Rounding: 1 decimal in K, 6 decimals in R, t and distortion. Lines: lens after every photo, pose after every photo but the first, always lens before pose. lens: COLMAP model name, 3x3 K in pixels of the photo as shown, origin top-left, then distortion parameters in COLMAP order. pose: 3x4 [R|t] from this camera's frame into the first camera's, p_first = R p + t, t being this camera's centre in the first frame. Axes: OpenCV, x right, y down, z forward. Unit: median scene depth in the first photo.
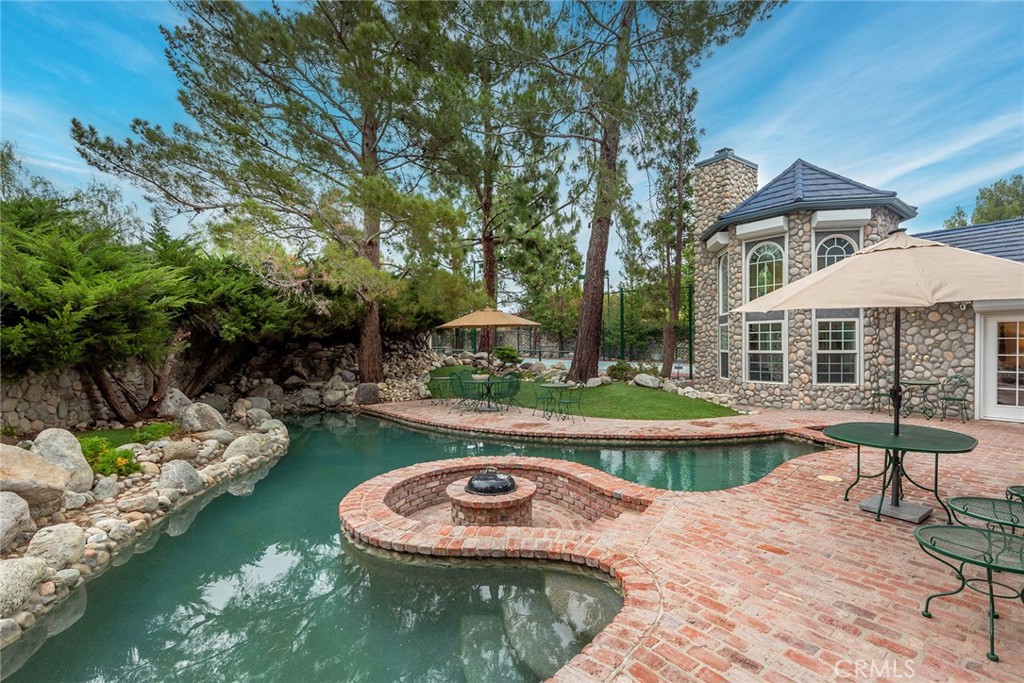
lens RADIAL K [[465.2, 0, 512.9], [0, 465.2, 347.0], [0, 0, 1]] dist [0.042125, -0.024974]
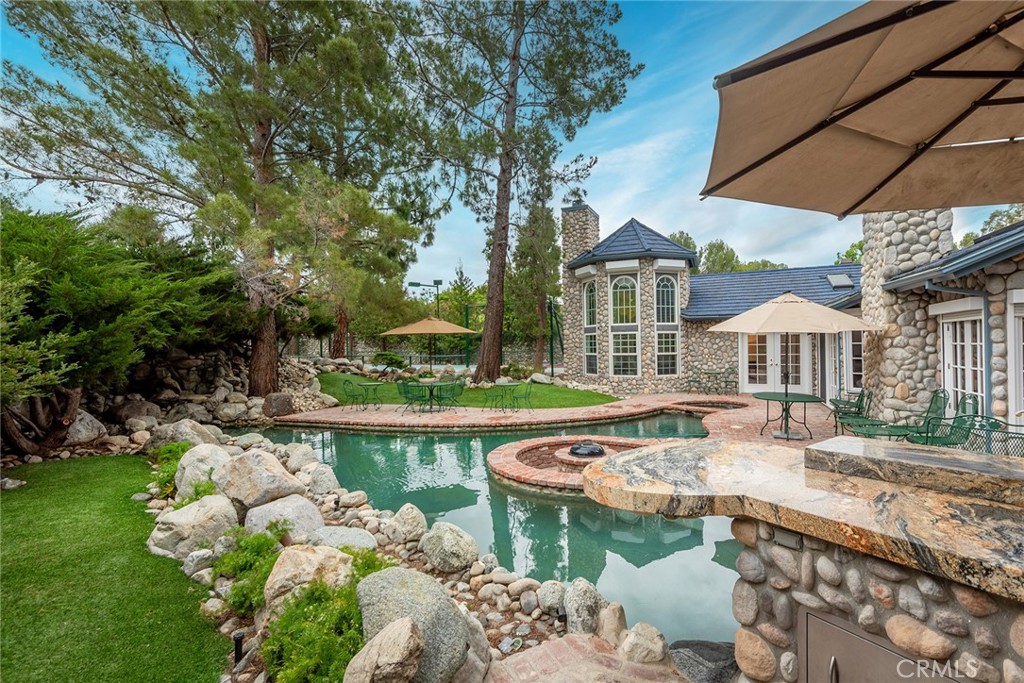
lens RADIAL K [[465.2, 0, 512.9], [0, 465.2, 347.0], [0, 0, 1]] dist [0.042125, -0.024974]
pose [[0.877381, -0.004666, 0.479772, -0.426633], [0.008845, 0.999940, -0.006449, -0.005365], [-0.479713, 0.009902, 0.877369, -0.058503]]
